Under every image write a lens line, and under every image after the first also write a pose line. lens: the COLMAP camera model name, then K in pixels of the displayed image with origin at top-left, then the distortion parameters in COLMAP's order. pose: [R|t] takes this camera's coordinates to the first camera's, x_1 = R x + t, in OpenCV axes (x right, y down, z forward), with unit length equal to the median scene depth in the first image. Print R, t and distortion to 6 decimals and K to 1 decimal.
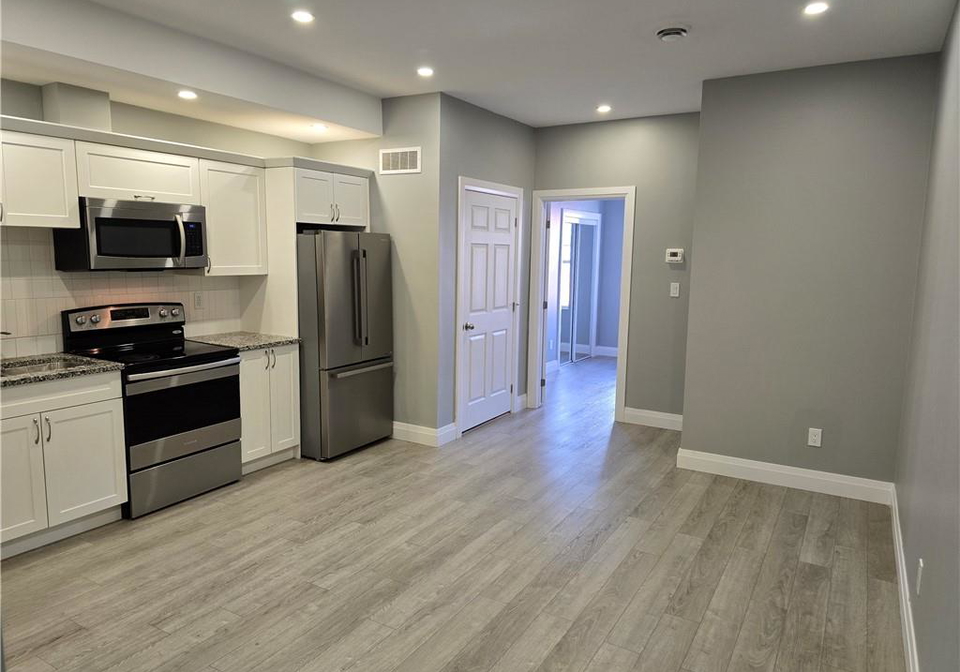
lens RADIAL K [[639.8, 0, 472.0], [0, 639.8, 337.9], [0, 0, 1]] dist [0.063499, -0.058698]
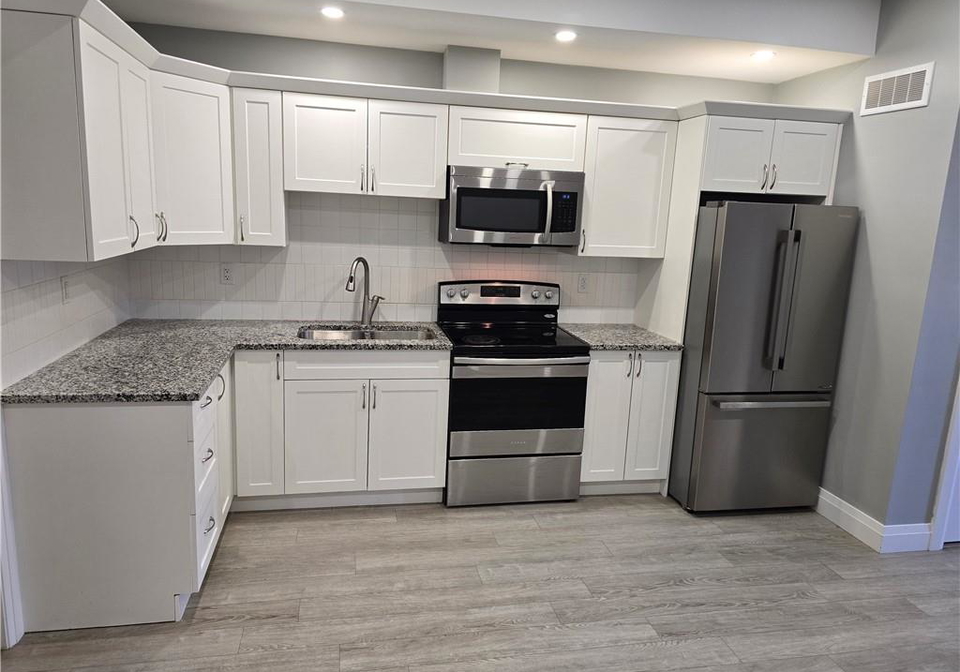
lens RADIAL K [[639.8, 0, 469.3], [0, 639.8, 334.2], [0, 0, 1]] dist [0.063499, -0.058698]
pose [[0.674098, 0.153283, -0.722562, 0.127528], [-0.133245, 0.987417, 0.085162, -0.049937], [0.726524, 0.038871, 0.686041, 0.342006]]
